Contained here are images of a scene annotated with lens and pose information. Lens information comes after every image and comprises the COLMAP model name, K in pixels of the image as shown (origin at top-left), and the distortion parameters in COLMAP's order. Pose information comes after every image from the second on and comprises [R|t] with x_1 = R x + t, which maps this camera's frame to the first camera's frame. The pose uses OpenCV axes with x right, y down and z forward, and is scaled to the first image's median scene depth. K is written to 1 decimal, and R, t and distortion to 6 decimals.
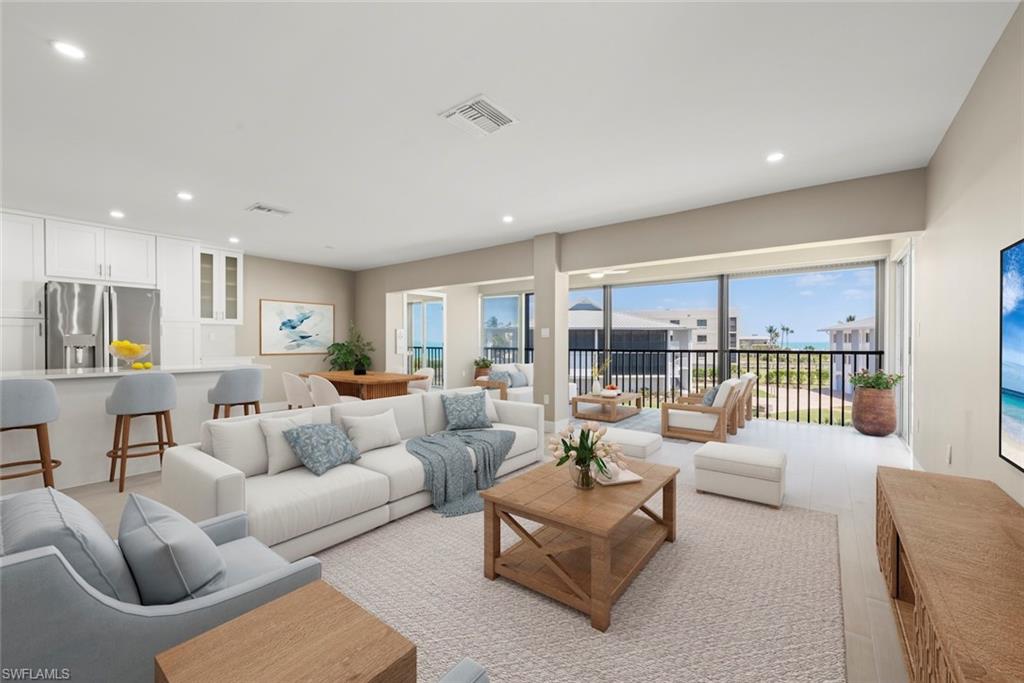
lens RADIAL K [[415.7, 0, 510.7], [0, 415.7, 346.7], [0, 0, 1]] dist [0.000891, 0.000037]
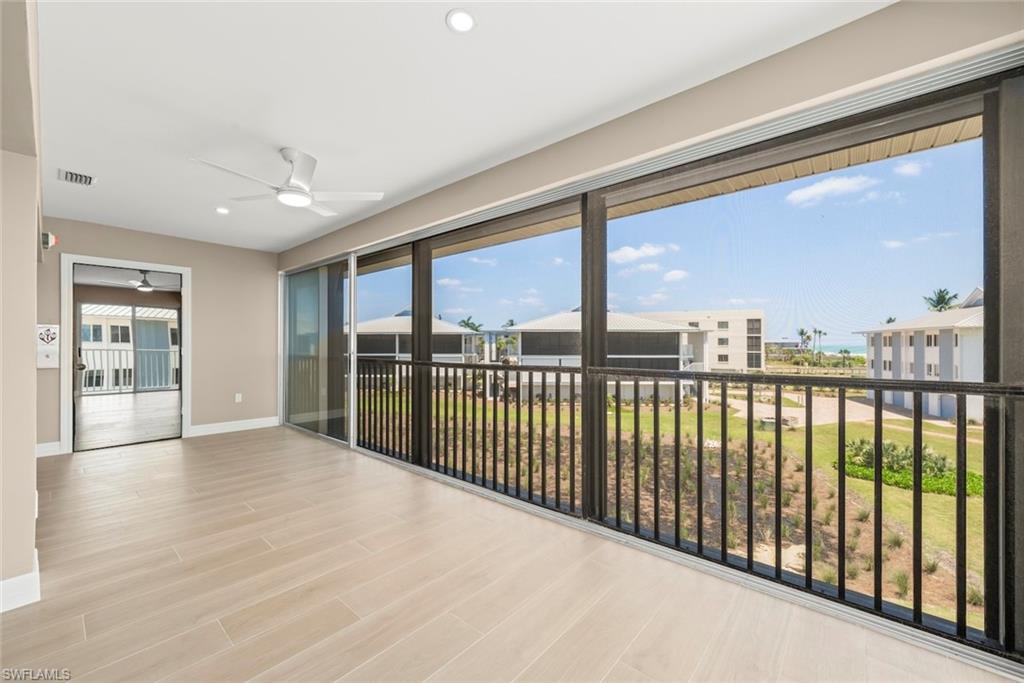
lens RADIAL K [[404.4, 0, 512.0], [0, 404.4, 341.5], [0, 0, 1]] dist [0.001267, 0.000036]
pose [[0.997740, 0.001052, -0.067177, 0.118211], [-0.002371, 0.999806, -0.019548, -0.002928], [0.067144, 0.019663, 0.997550, 0.145896]]
